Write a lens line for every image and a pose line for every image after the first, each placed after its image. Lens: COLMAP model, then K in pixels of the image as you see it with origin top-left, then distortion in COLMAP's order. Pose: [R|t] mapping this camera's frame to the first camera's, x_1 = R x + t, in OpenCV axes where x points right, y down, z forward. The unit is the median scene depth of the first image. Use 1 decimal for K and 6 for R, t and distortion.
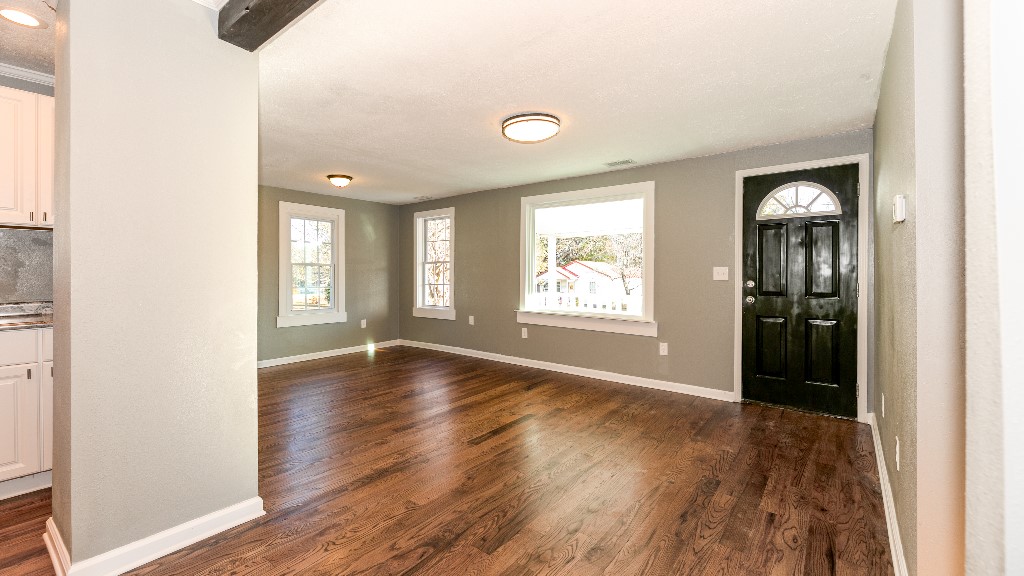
lens RADIAL K [[426.6, 0, 510.6], [0, 426.6, 293.4], [0, 0, 1]] dist [0.002430, 0.000078]
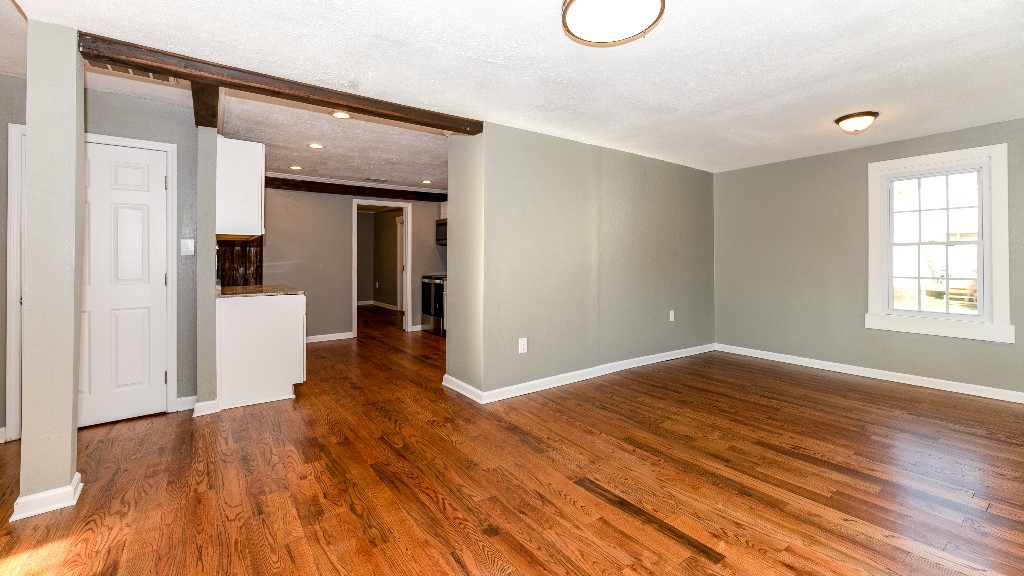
lens RADIAL K [[426.6, 0, 524.0], [0, 426.6, 260.8], [0, 0, 1]] dist [0.002430, 0.000078]
pose [[-0.289736, 0.005023, -0.957093, 0.642677], [-0.028130, 0.999510, 0.013762, -0.054532], [0.956693, 0.030910, -0.289453, 1.044827]]
